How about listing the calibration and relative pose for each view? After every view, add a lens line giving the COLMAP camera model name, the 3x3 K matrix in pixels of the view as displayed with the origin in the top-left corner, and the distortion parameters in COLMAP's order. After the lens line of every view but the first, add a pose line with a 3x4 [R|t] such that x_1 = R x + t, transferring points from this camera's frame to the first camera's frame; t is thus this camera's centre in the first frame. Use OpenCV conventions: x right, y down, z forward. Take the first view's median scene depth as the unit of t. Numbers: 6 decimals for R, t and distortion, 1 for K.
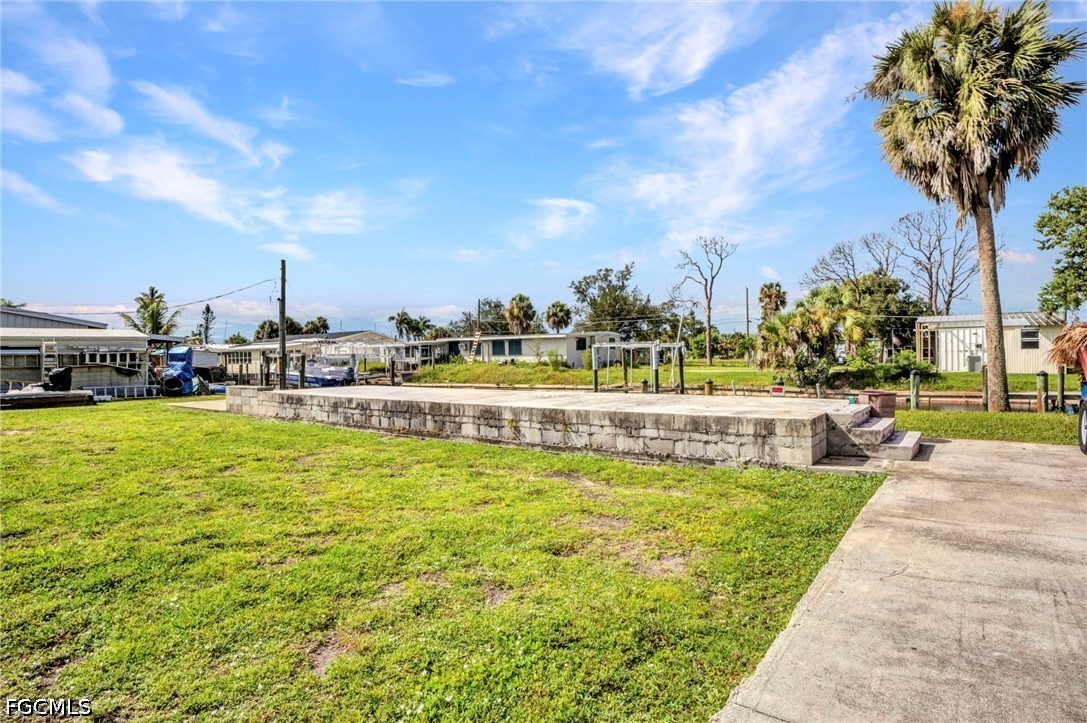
lens RADIAL K [[514.7, 0, 501.9], [0, 514.7, 367.5], [0, 0, 1]] dist [-0.031497, -0.000117]
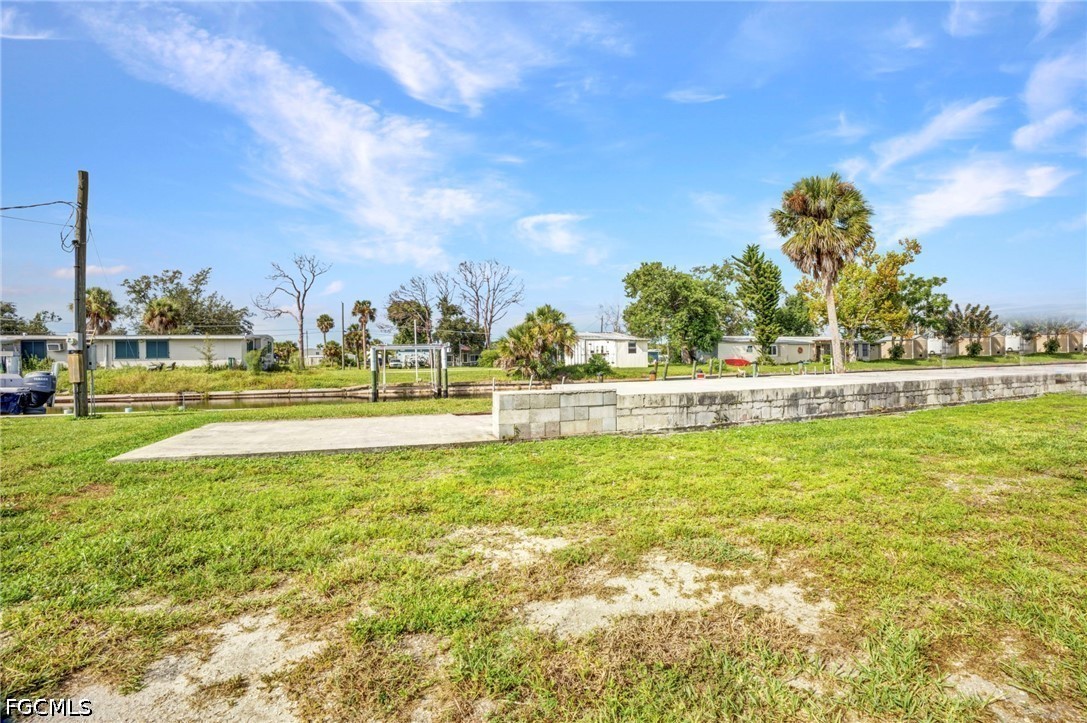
lens RADIAL K [[443.7, 0, 538.7], [0, 443.7, 350.5], [0, 0, 1]] dist [-0.061223, 0.000204]
pose [[0.612494, 0.015461, 0.790324, -0.303305], [0.022463, 0.999064, -0.036953, 0.002589], [-0.790156, 0.040387, 0.611573, 0.225134]]
